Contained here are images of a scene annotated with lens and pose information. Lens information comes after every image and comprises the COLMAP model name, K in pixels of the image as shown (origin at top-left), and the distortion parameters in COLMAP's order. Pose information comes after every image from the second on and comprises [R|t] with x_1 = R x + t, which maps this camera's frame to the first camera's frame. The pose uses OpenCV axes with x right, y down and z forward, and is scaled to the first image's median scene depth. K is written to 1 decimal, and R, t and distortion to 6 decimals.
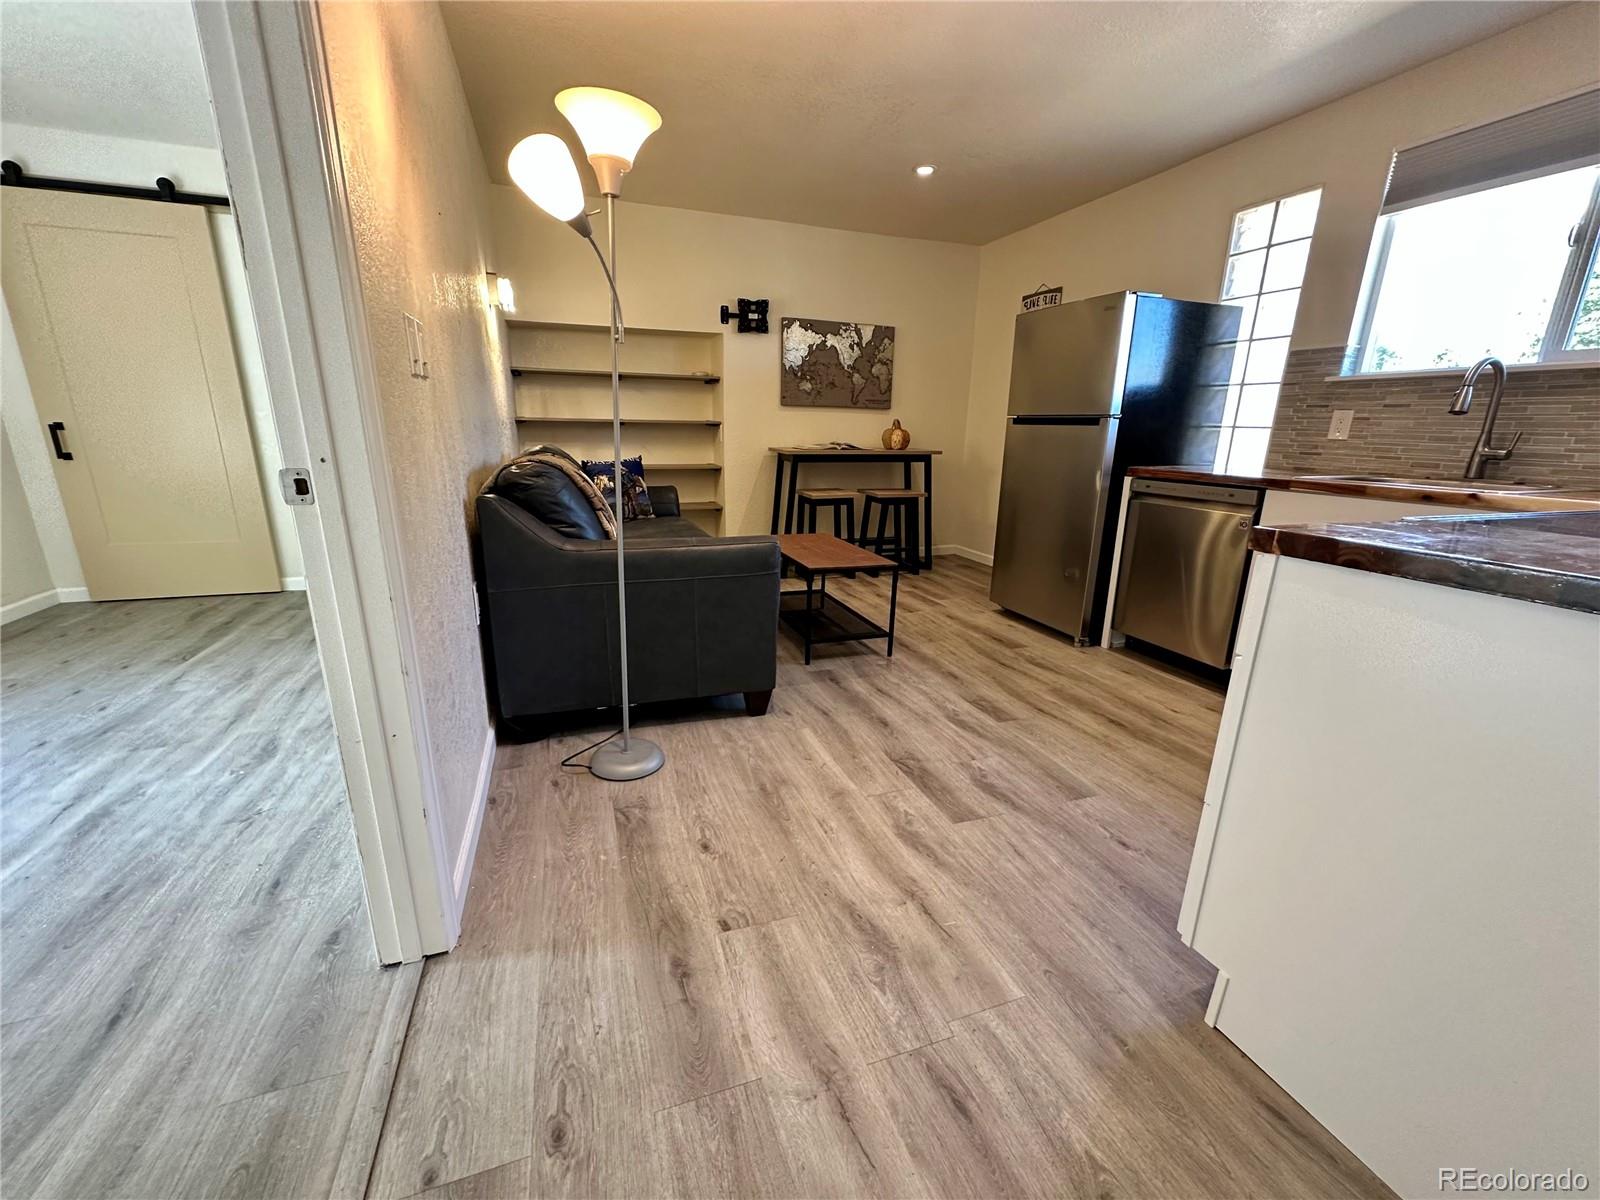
lens RADIAL K [[636.9, 0, 800.0], [0, 636.9, 600.0], [0, 0, 1]] dist [0.000370, 0.000200]
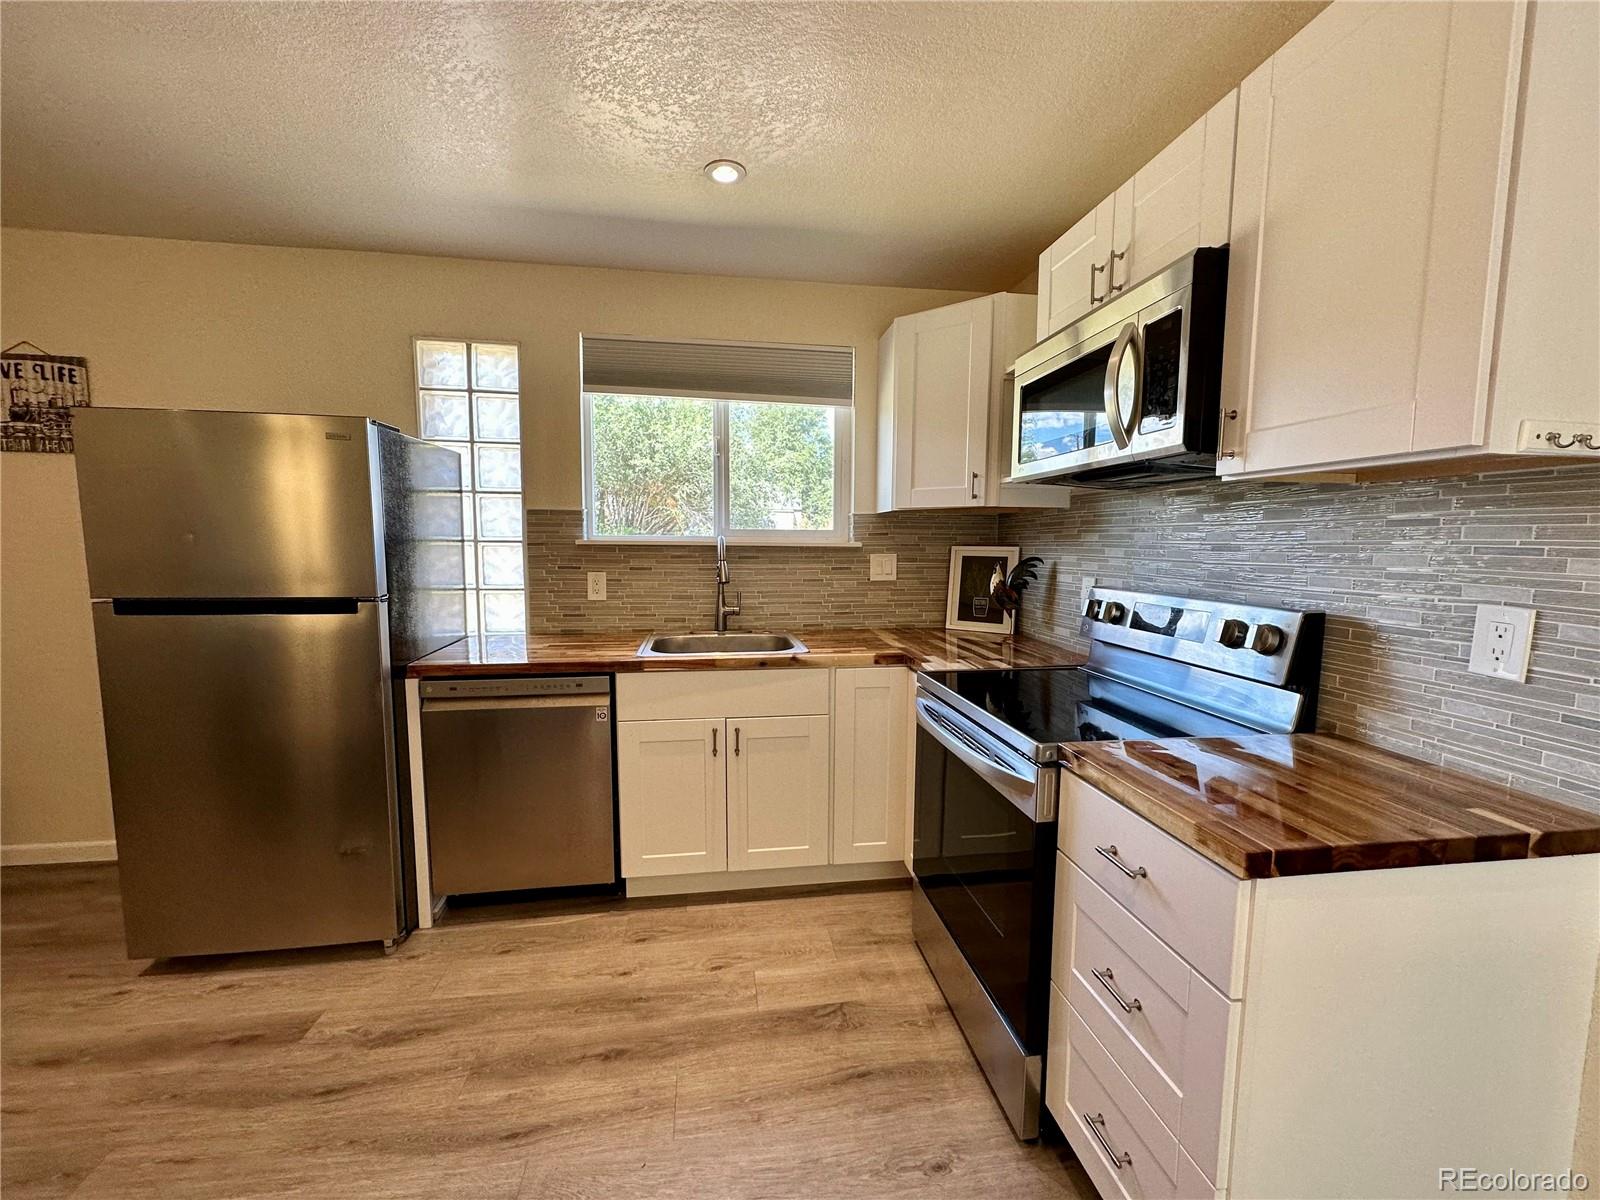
lens RADIAL K [[636.9, 0, 800.0], [0, 636.9, 600.0], [0, 0, 1]] dist [0.000370, 0.000200]
pose [[0.204206, -0.112289, 0.972467, -0.057575], [0.254942, 0.965220, 0.057917, -0.226530], [-0.945148, 0.236095, 0.225731, 0.471194]]
